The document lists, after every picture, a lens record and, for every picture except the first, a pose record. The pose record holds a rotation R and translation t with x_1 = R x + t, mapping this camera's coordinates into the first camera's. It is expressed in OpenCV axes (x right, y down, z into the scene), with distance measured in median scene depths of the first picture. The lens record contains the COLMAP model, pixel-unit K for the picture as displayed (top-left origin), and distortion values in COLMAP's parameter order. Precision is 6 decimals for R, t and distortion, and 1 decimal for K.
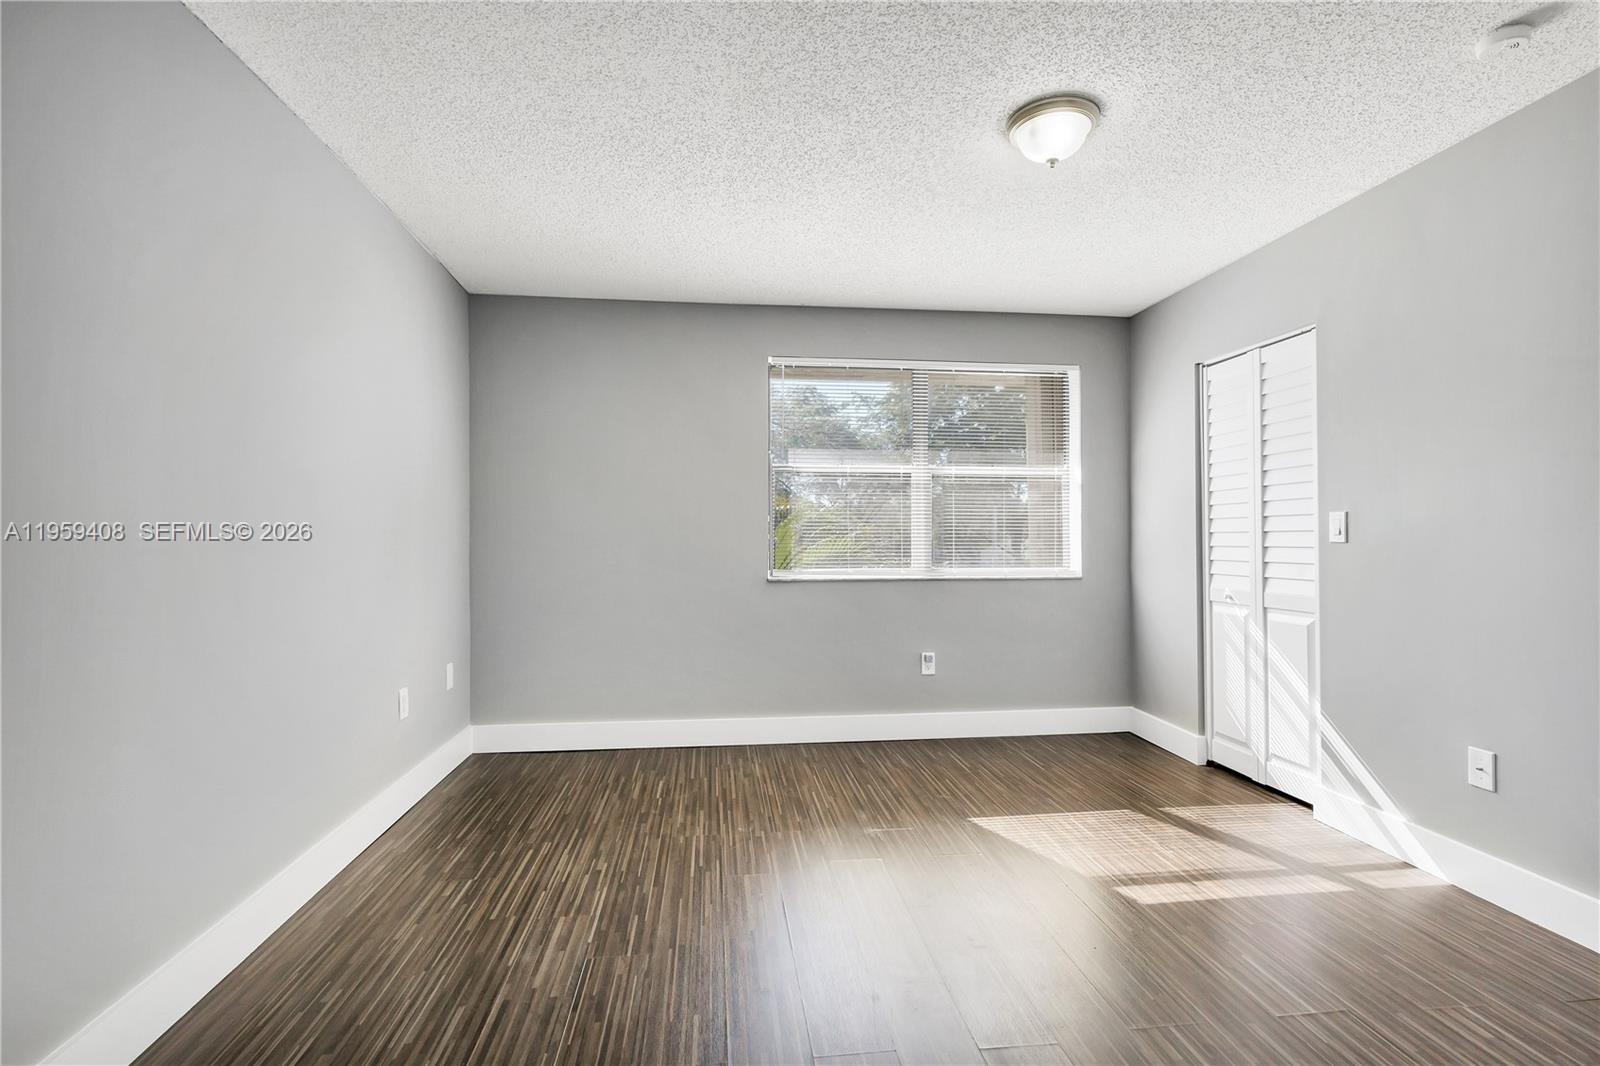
lens RADIAL K [[726.6, 0, 831.0], [0, 726.6, 532.5], [0, 0, 1]] dist [0.008529, -0.001686]
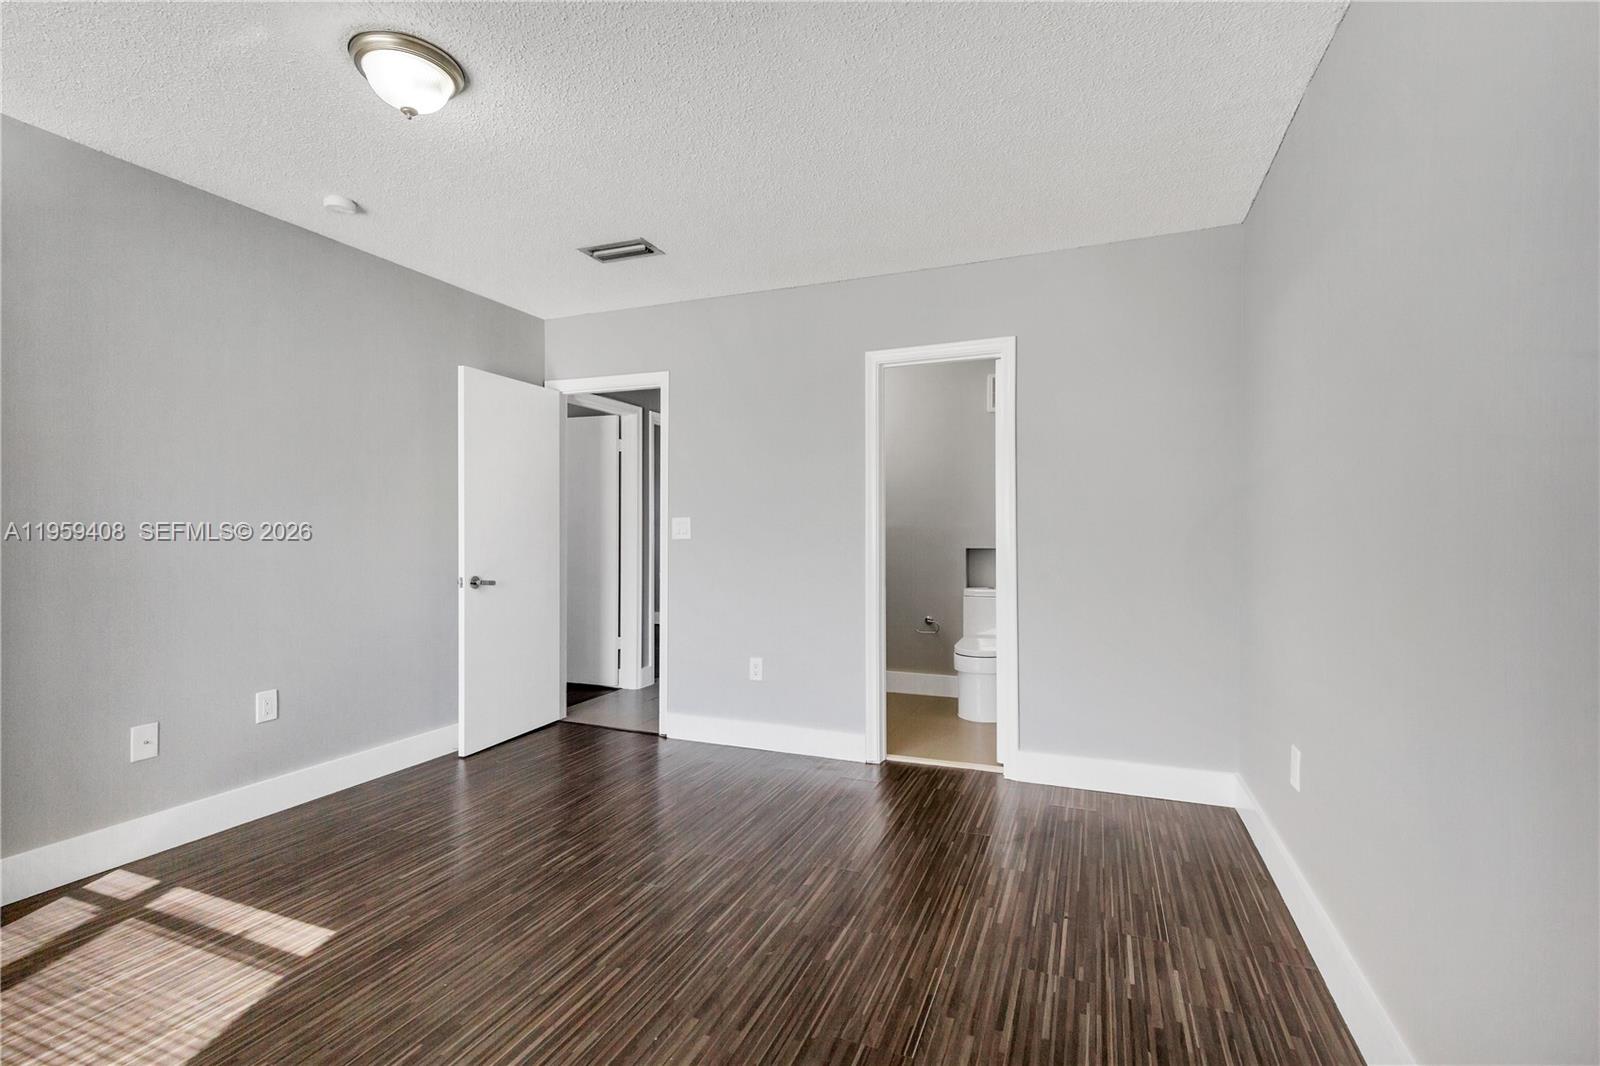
lens RADIAL K [[726.6, 0, 805.5], [0, 726.6, 526.0], [0, 0, 1]] dist [0.008529, -0.001686]
pose [[-0.856880, 0.005960, 0.515482, -0.385196], [-0.000843, 0.999916, -0.012961, 0.009691], [-0.515515, -0.011540, -0.856803, 1.038258]]
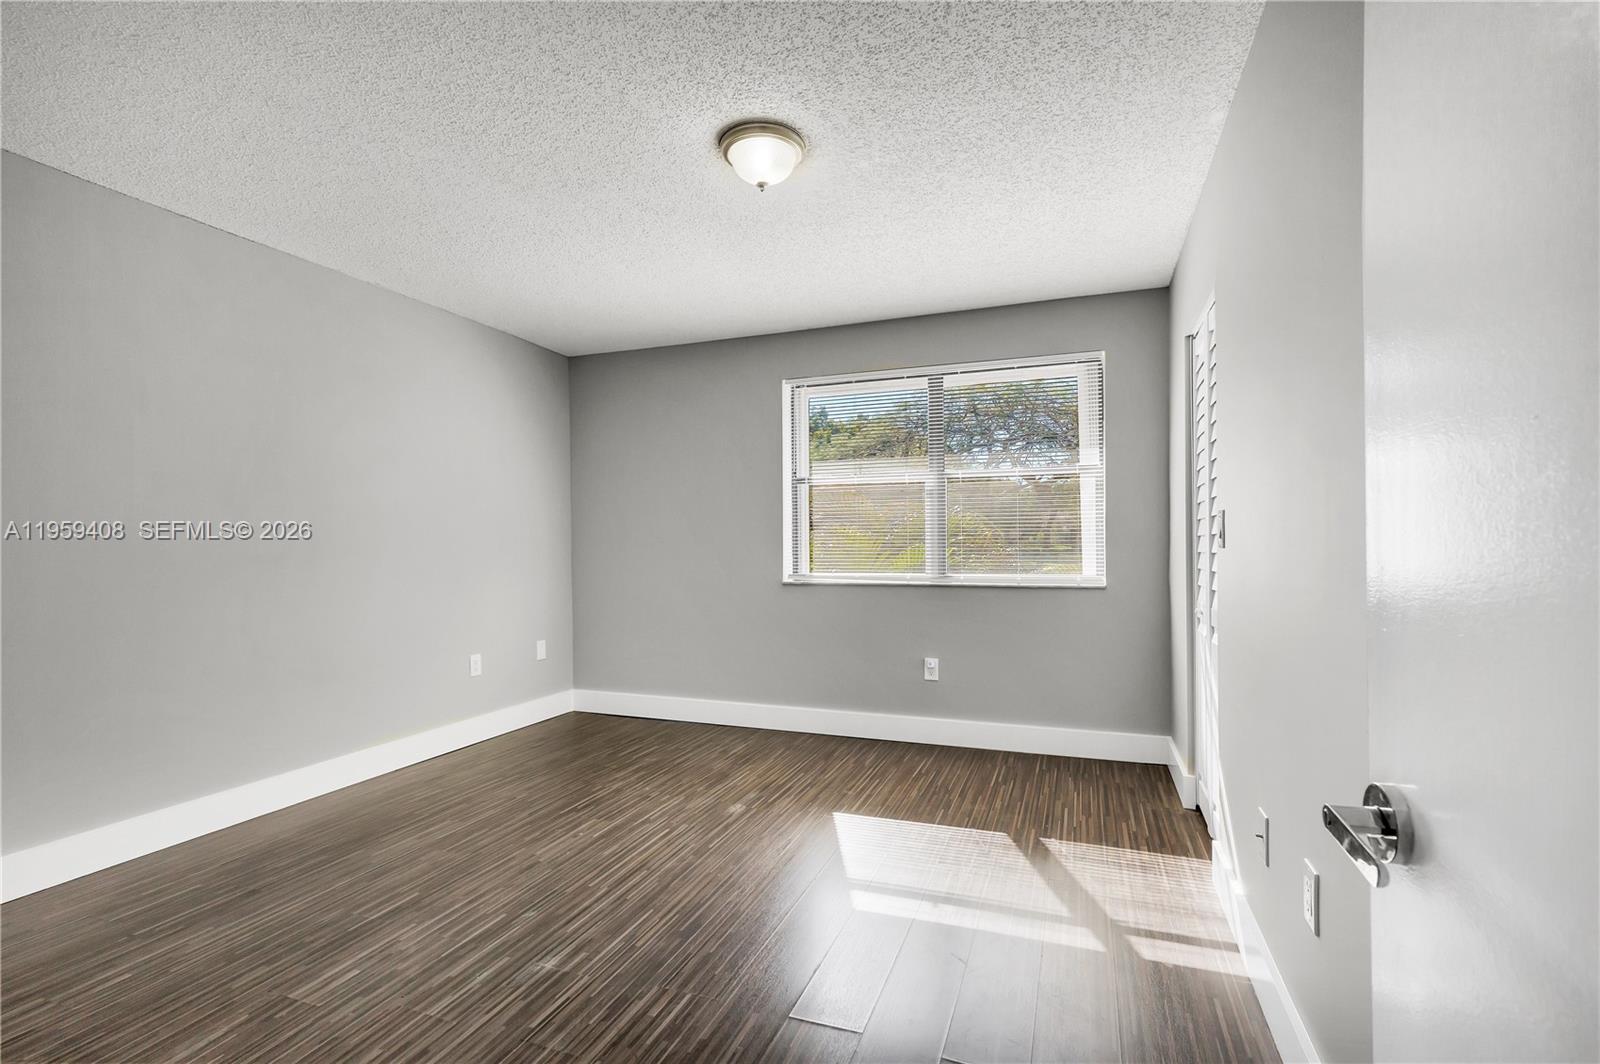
lens RADIAL K [[726.6, 0, 848.8], [0, 726.6, 543.8], [0, 0, 1]] dist [0.008529, -0.001686]
pose [[0.892586, -0.005228, -0.450847, 0.615829], [0.009101, 0.999938, 0.006423, 0.000492], [0.450786, -0.009836, 0.892578, 0.073236]]
